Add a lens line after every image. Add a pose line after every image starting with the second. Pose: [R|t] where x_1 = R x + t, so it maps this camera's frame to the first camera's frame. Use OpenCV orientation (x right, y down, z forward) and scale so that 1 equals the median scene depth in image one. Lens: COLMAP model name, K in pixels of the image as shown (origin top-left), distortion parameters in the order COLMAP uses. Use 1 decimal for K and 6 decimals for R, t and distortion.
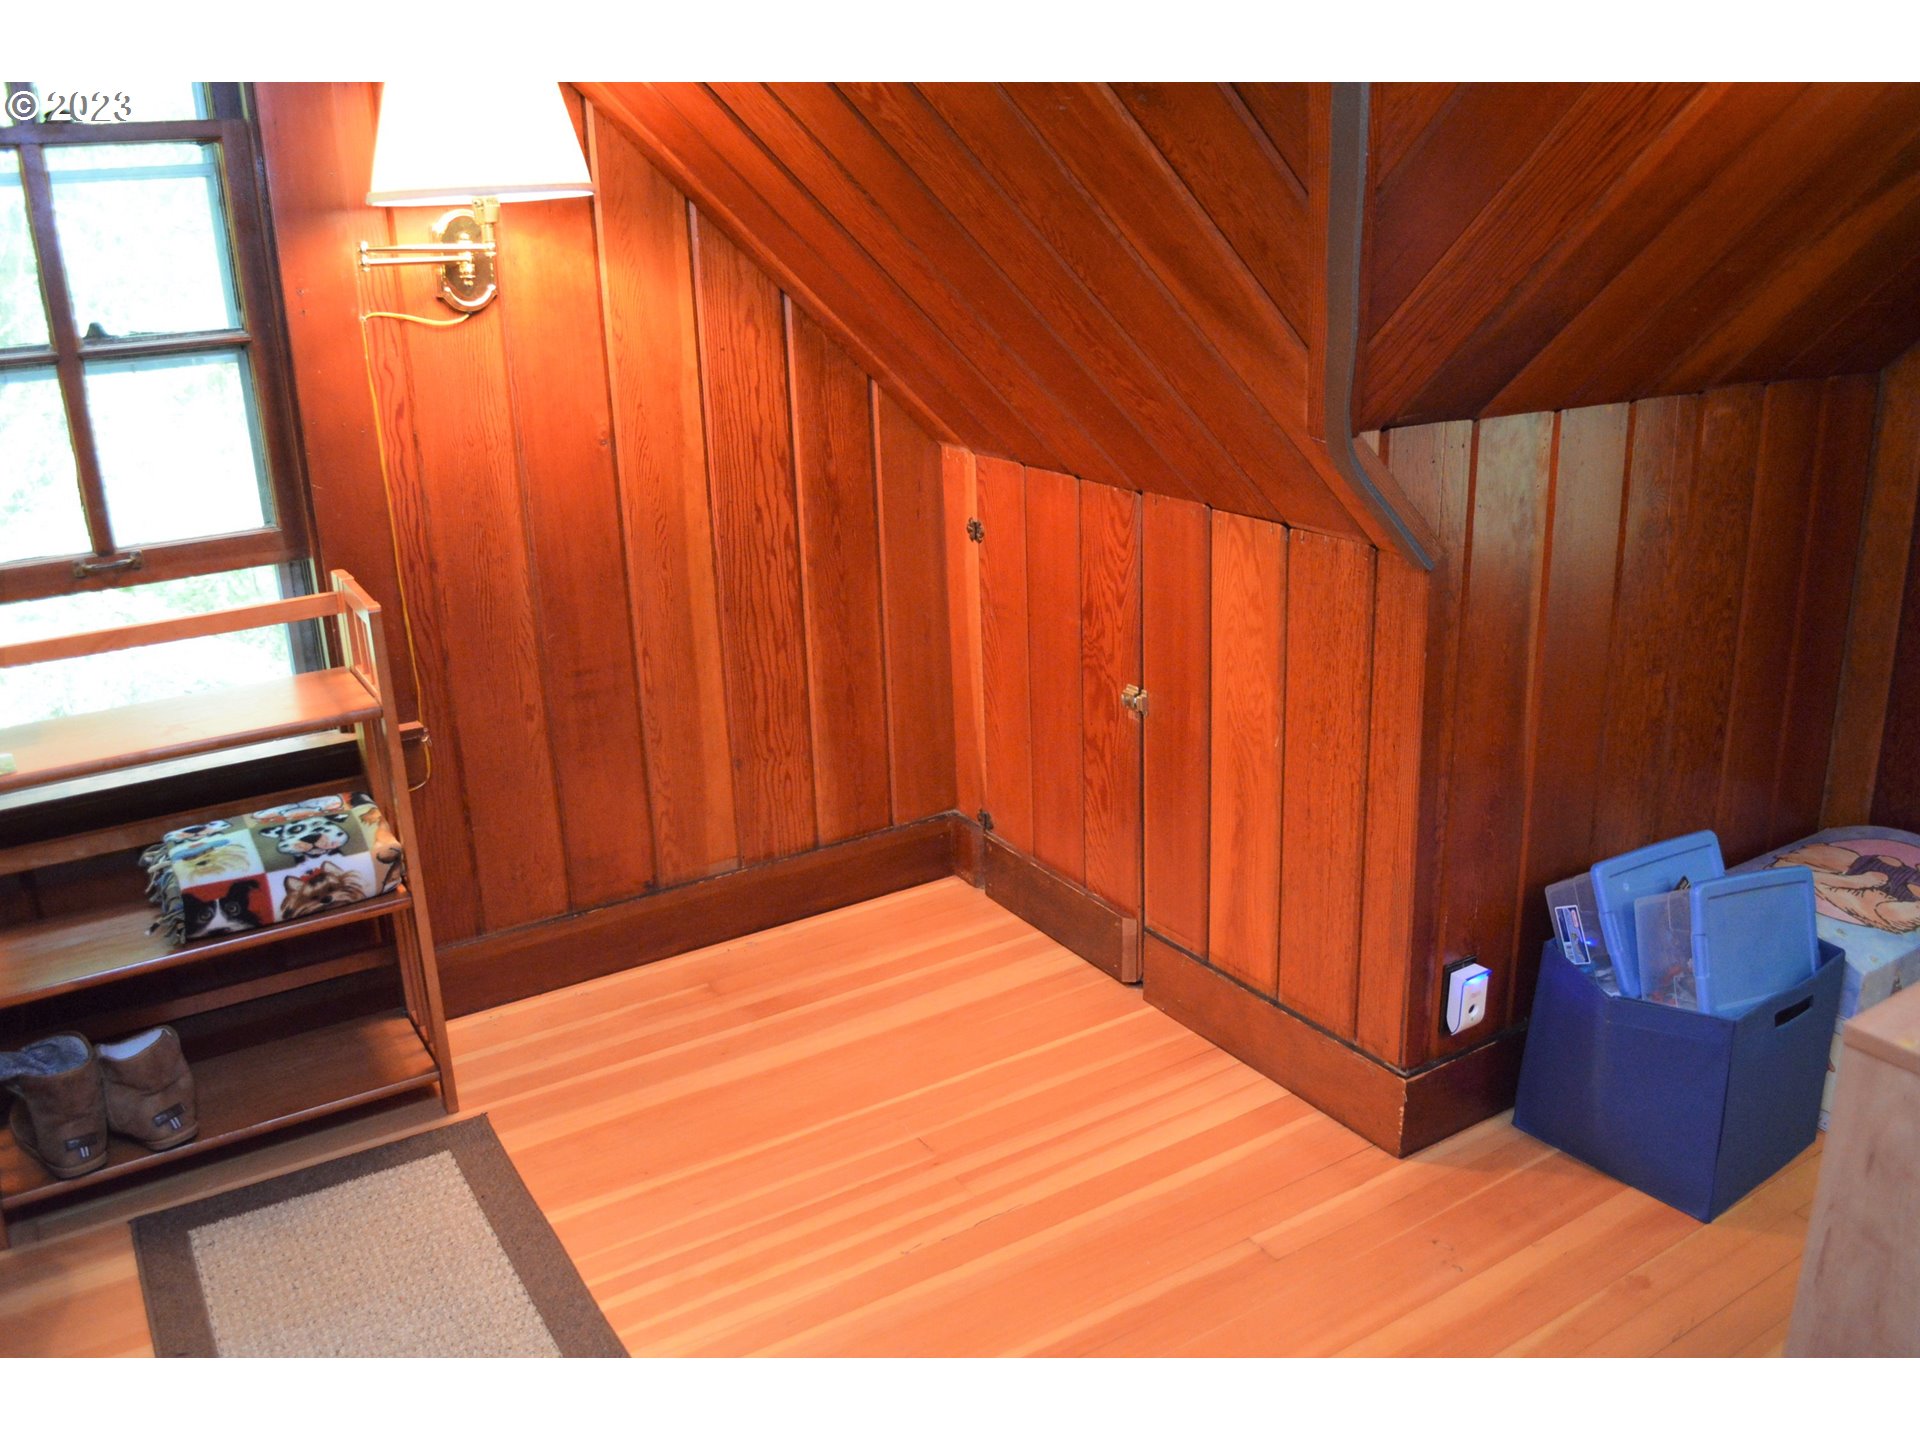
lens RADIAL K [[1534.7, 0, 961.3], [0, 1534.7, 721.7], [0, 0, 1]] dist [-0.079708, 0.008020]
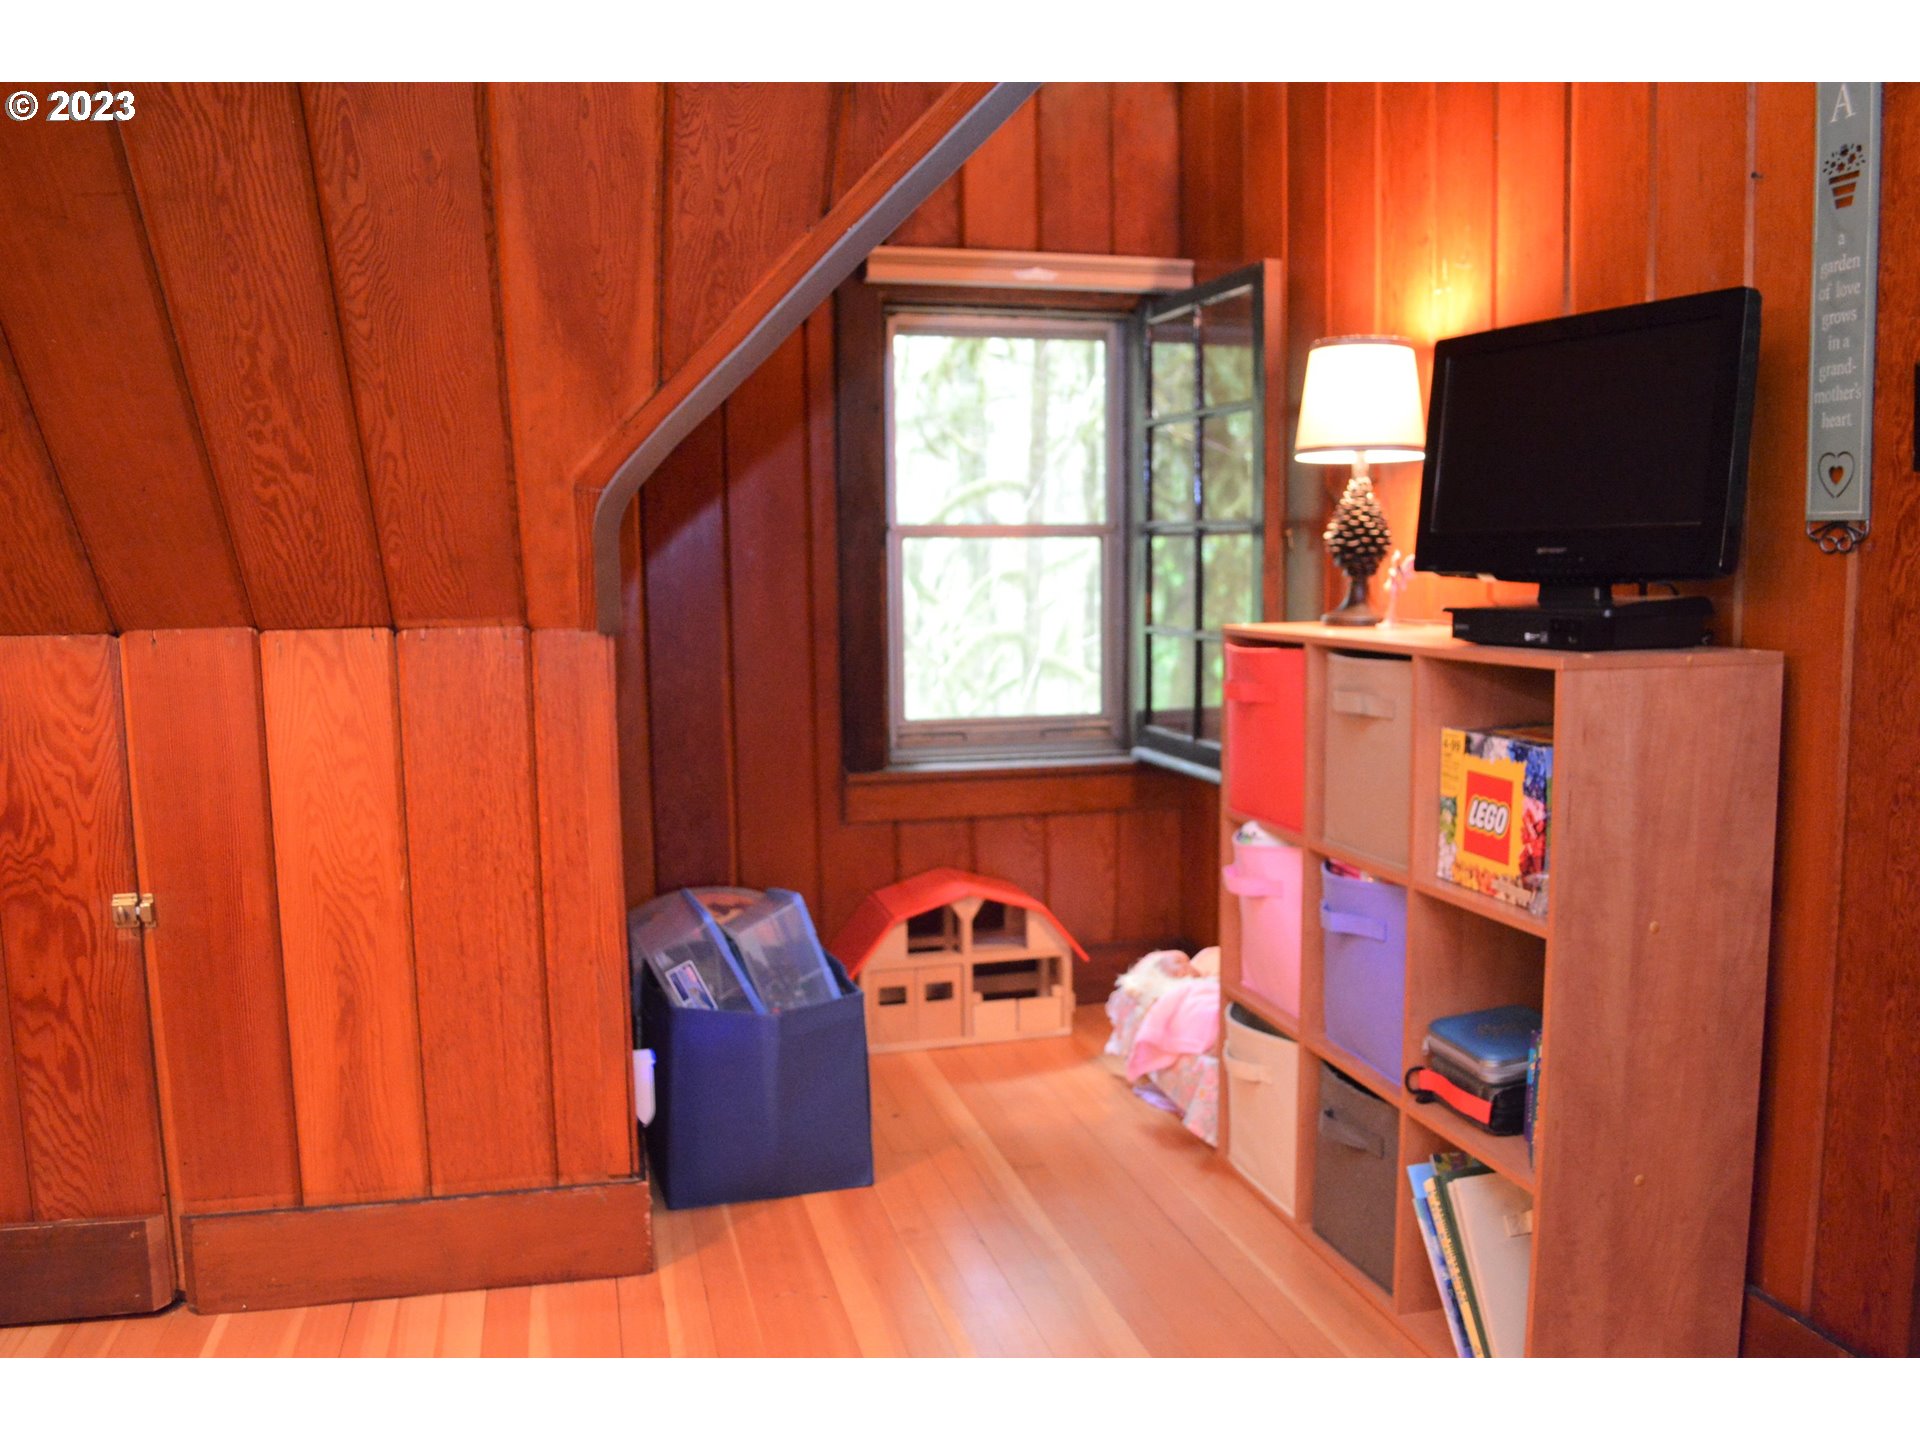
lens RADIAL K [[1534.7, 0, 959.3], [0, 1534.7, 717.0], [0, 0, 1]] dist [-0.079708, 0.008020]
pose [[0.335179, -0.085242, 0.938290, -0.443273], [0.301217, 0.953324, -0.020994, 0.033237], [-0.892706, 0.289666, 0.345211, 0.362212]]
